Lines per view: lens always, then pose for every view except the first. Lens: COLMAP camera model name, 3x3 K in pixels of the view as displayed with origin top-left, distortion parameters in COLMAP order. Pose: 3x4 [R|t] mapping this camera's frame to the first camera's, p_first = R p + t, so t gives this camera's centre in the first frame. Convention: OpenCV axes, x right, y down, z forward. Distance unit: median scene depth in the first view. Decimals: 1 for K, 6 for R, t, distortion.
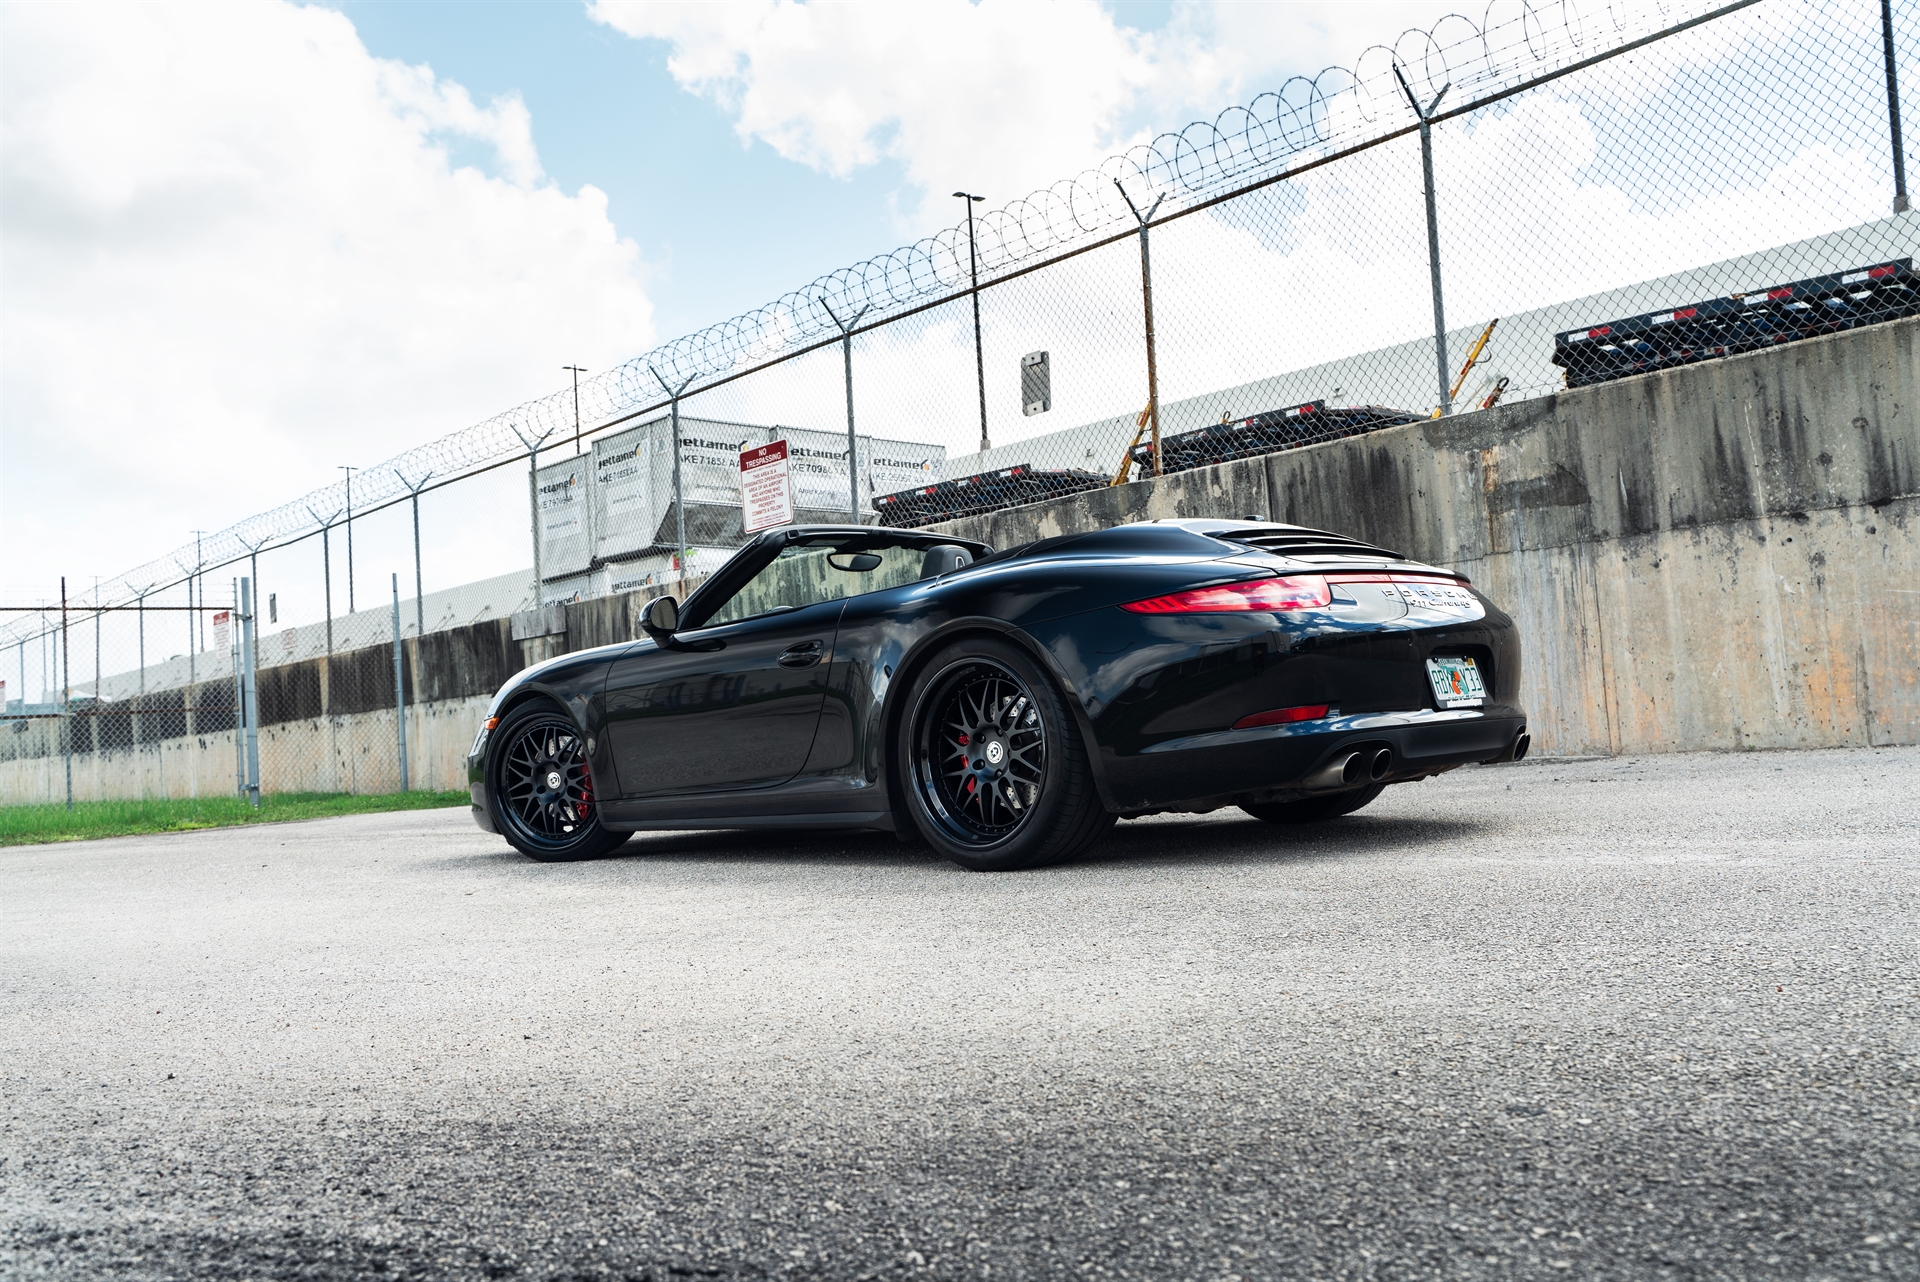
lens RADIAL K [[1291.0, 0, 970.1], [0, 1291.0, 640.8], [0, 0, 1]] dist [-0.009190, -0.000474]
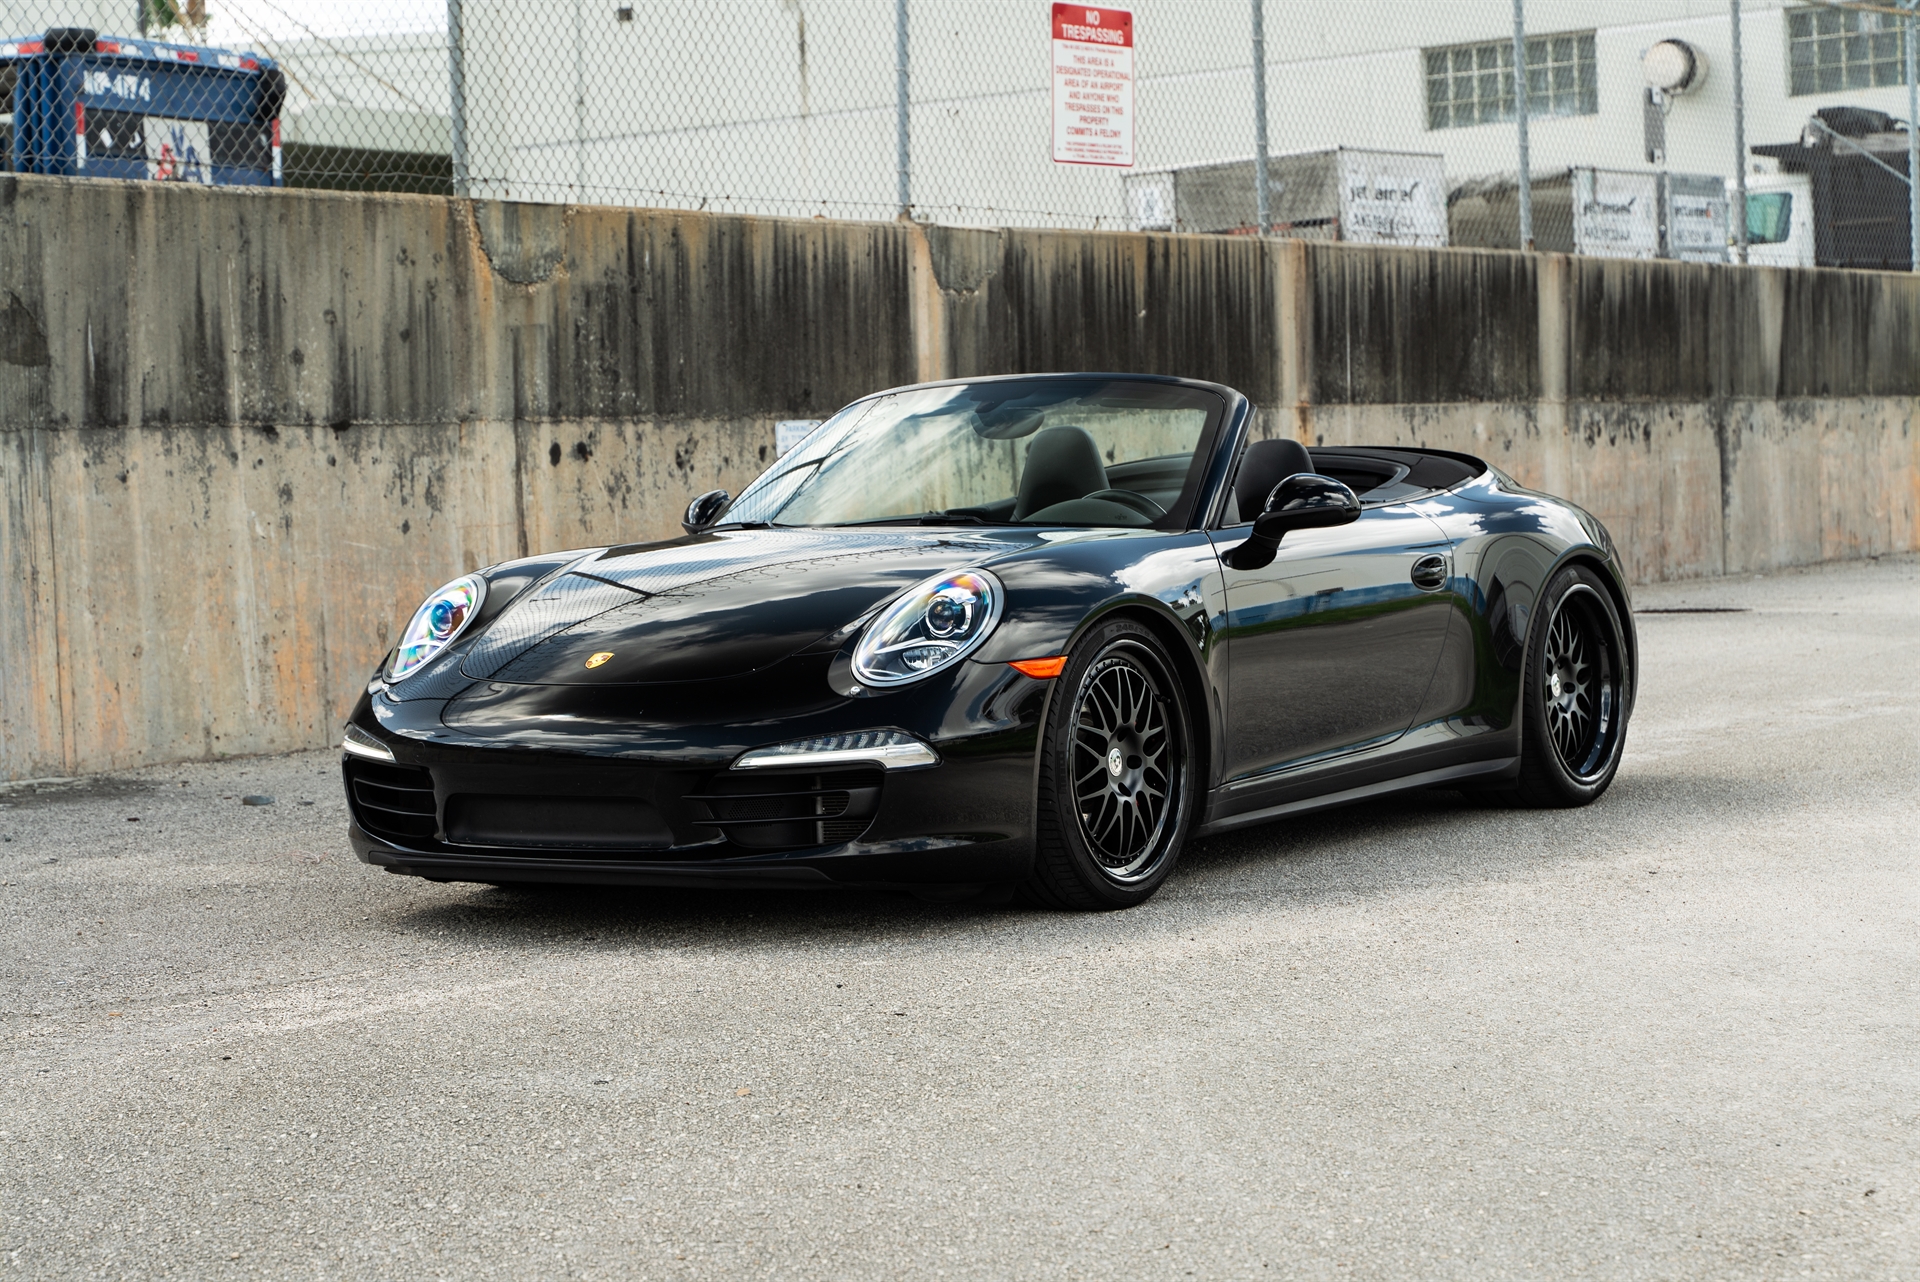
lens RADIAL K [[2130.7, 0, 960.0], [0, 2130.7, 641.0], [0, 0, 1]] dist [-0.014800, -0.010396]
pose [[0.167280, 0.031262, 0.985414, -0.445237], [0.000961, 0.999492, -0.031872, 0.057210], [-0.985909, 0.006278, 0.167165, 0.409262]]
